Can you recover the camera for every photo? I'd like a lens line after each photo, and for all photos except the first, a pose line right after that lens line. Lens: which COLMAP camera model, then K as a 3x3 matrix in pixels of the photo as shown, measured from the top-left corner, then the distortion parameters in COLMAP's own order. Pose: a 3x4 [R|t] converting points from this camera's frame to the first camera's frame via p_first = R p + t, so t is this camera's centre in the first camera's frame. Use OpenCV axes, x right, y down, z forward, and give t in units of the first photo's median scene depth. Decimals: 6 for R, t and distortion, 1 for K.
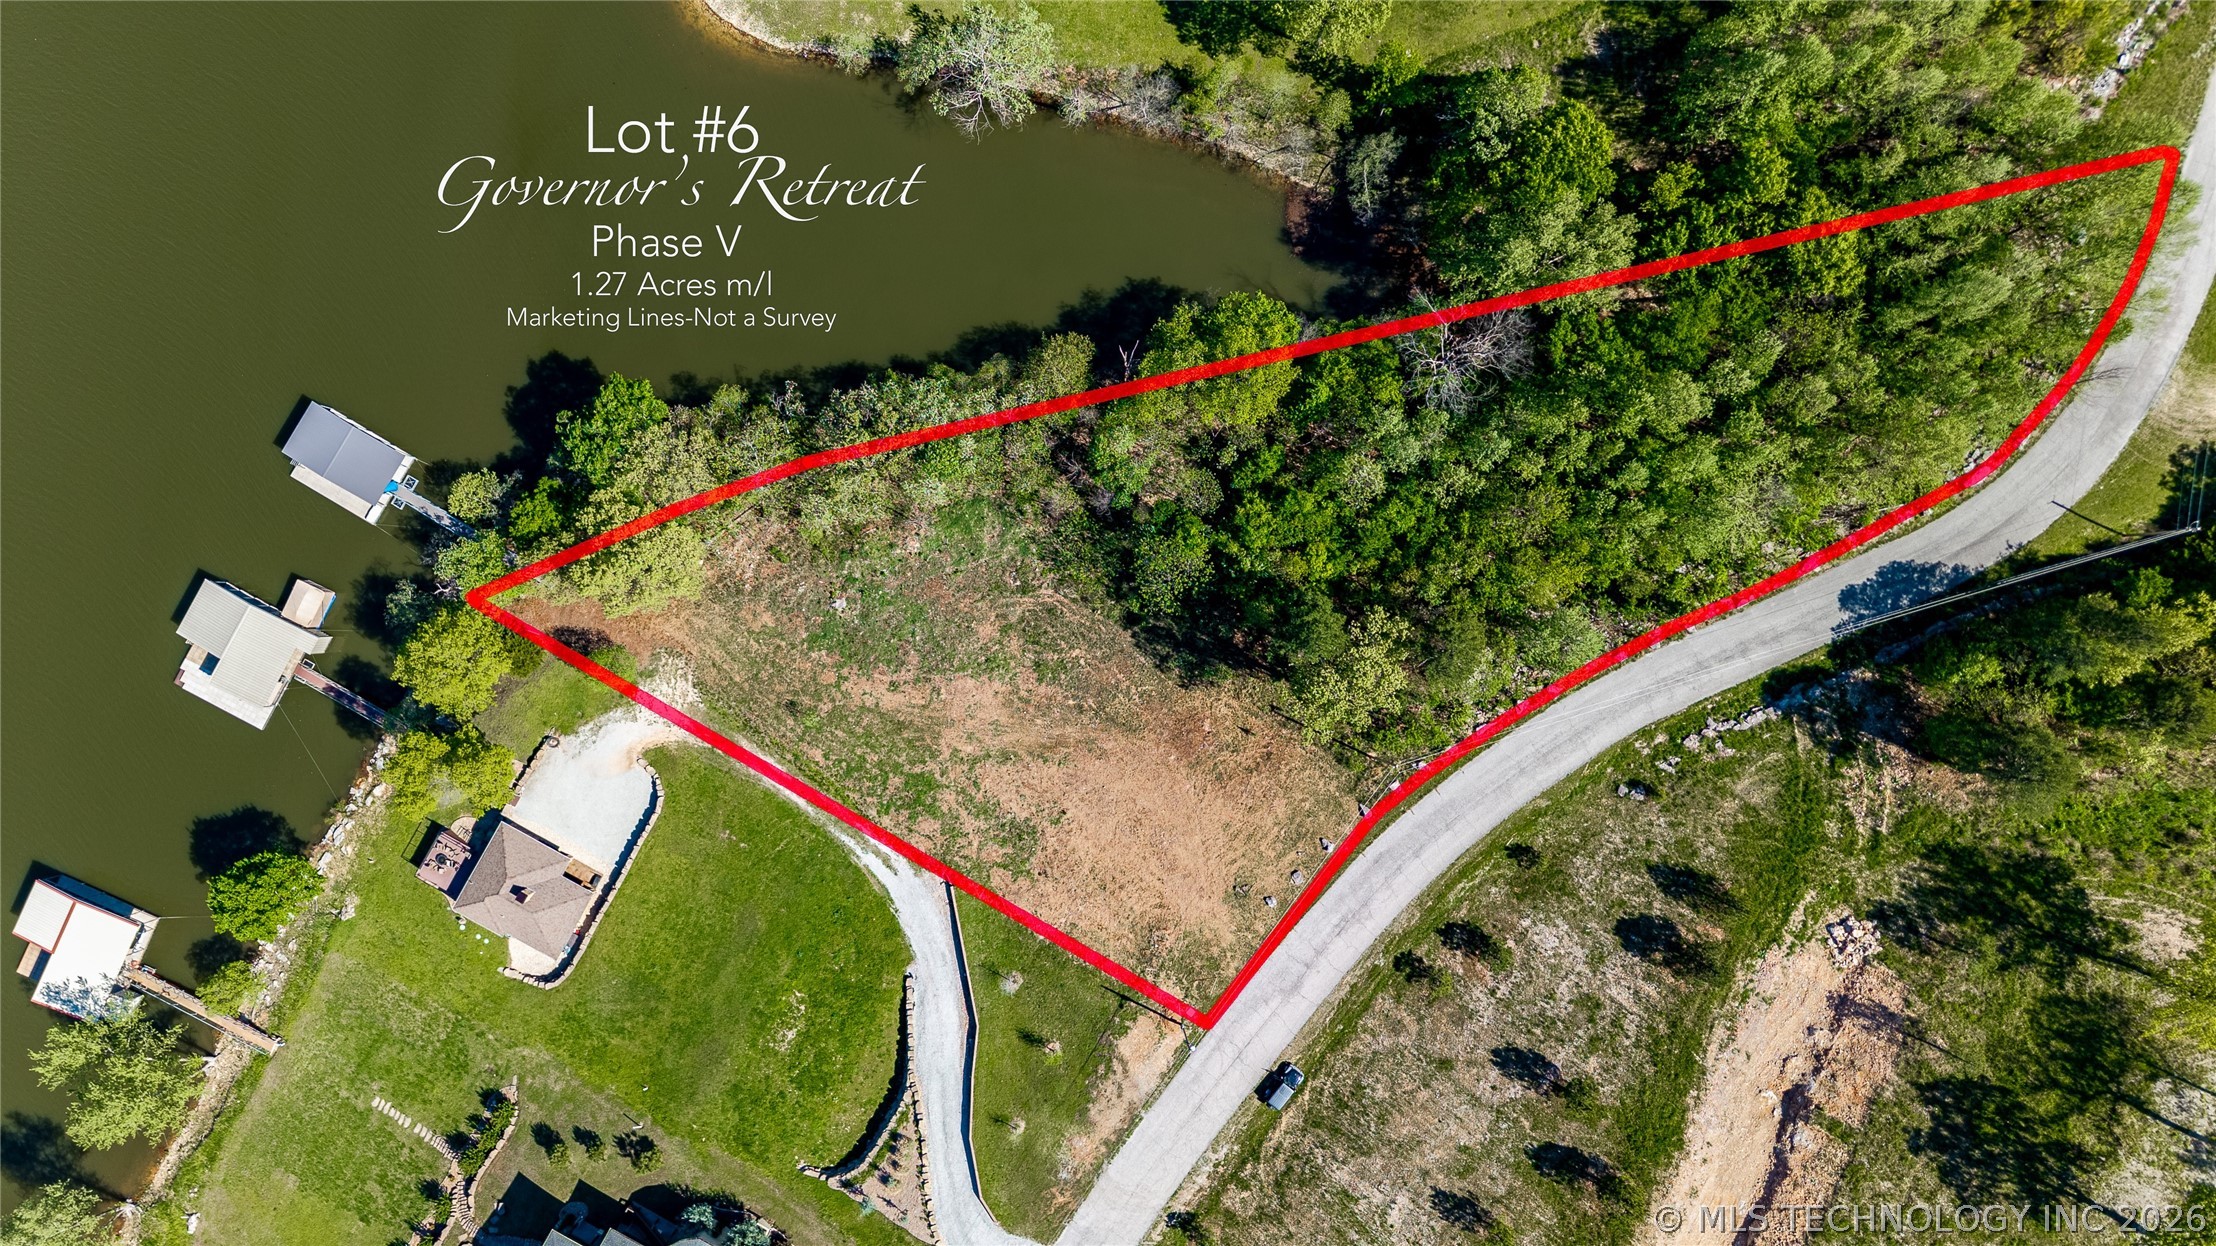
lens RADIAL K [[1470.5, 0, 1099.7], [0, 1470.5, 613.1], [0, 0, 1]] dist [0.025943, -0.032131]
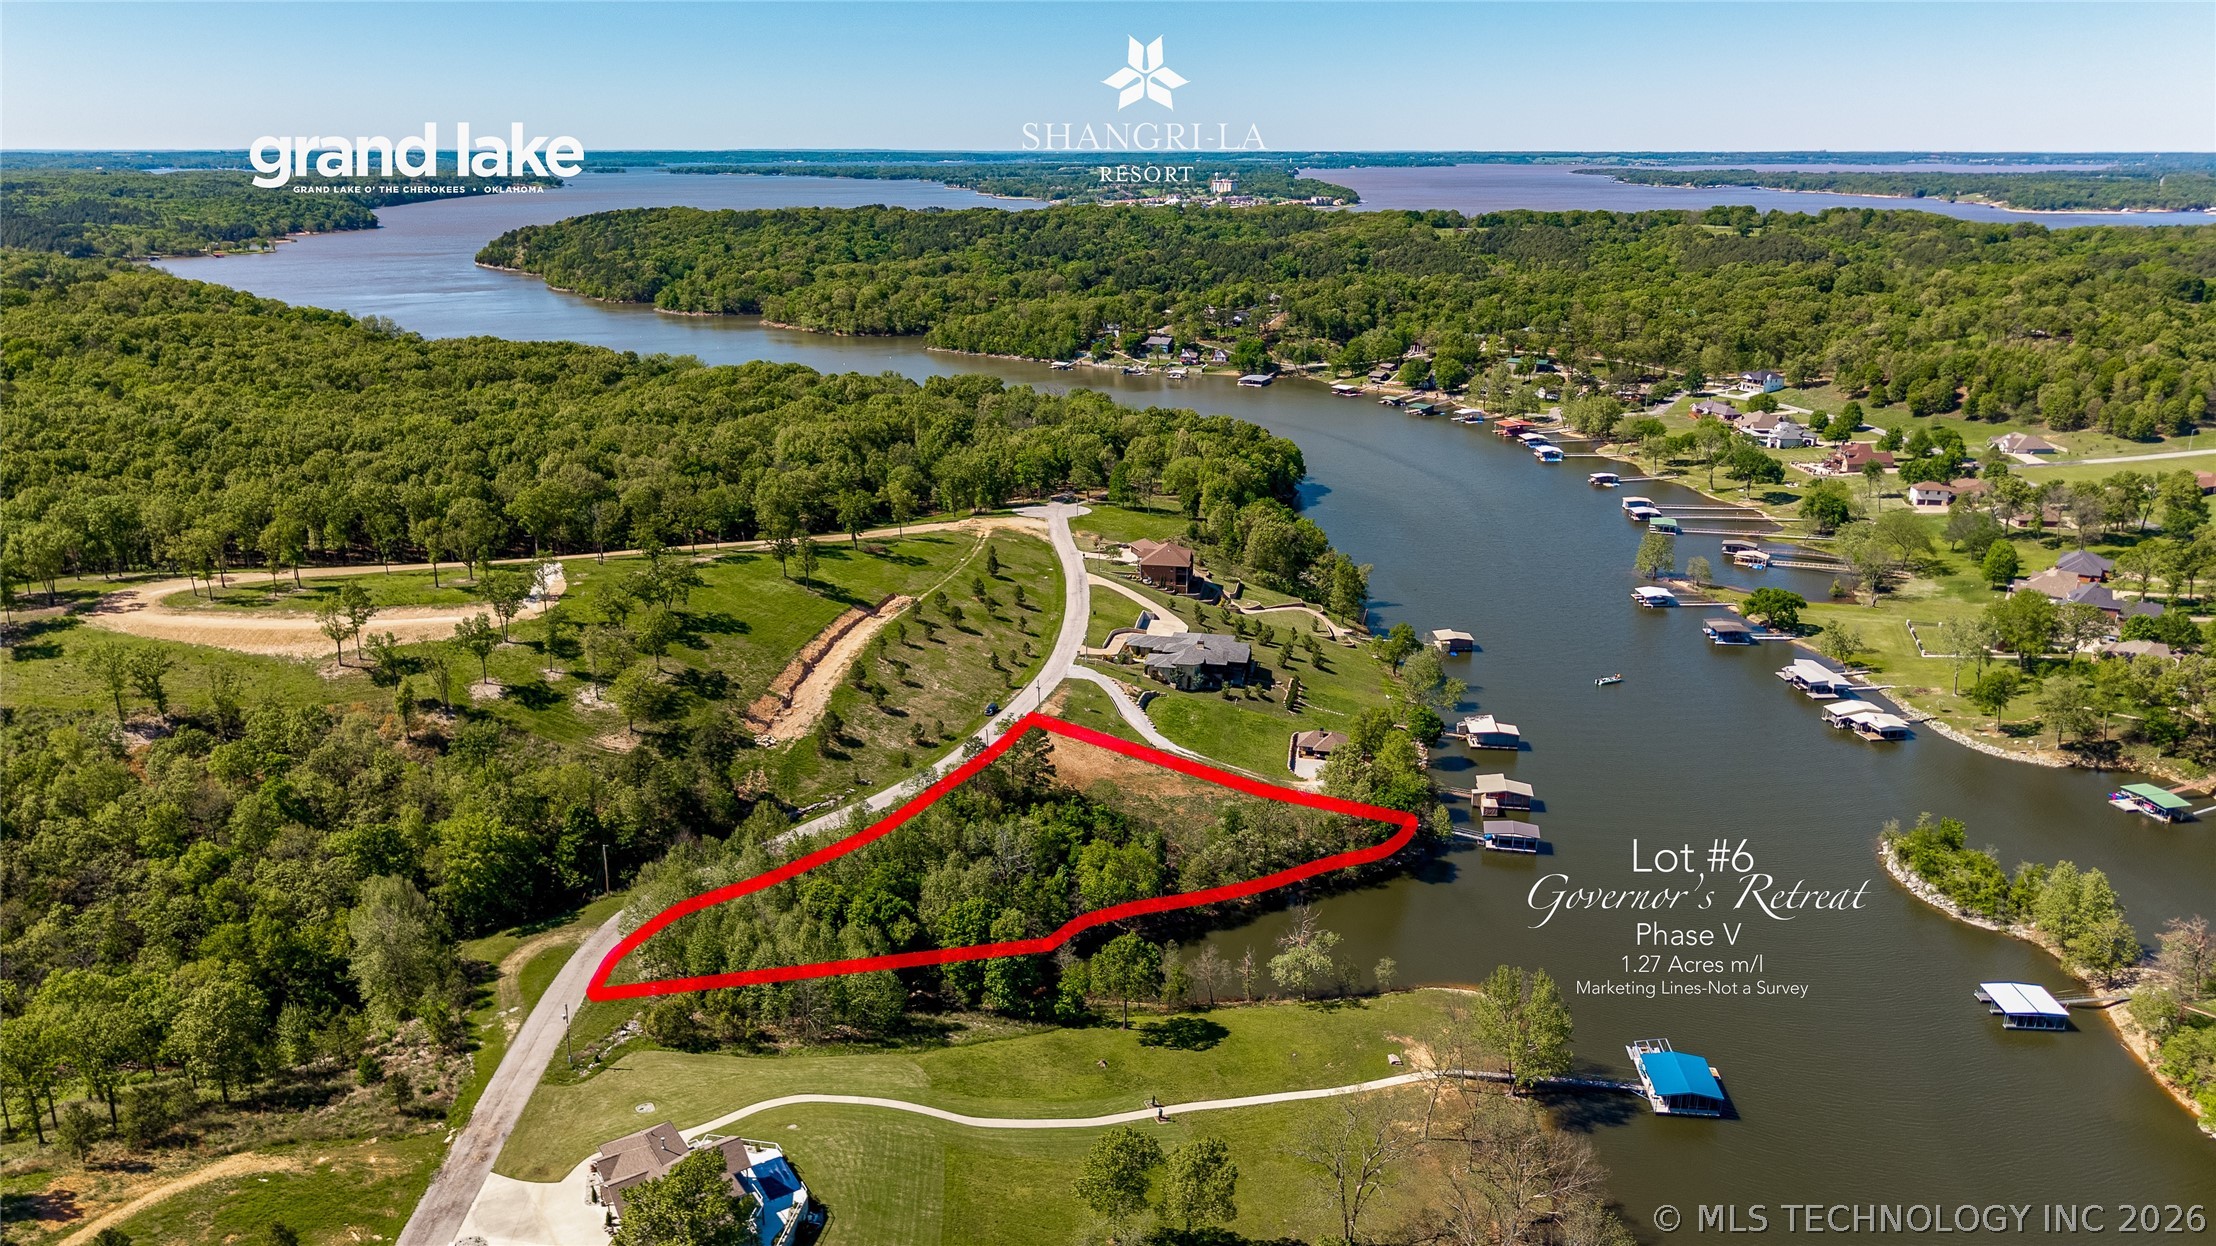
lens RADIAL K [[1484.1, 0, 1097.4], [0, 1484.1, 624.9], [0, 0, 1]] dist [0.024535, -0.023404]
pose [[-0.946363, 0.087404, -0.311058, 0.676865], [-0.322828, -0.295602, 0.899111, -1.796989], [-0.013364, 0.951304, 0.307963, 0.127541]]
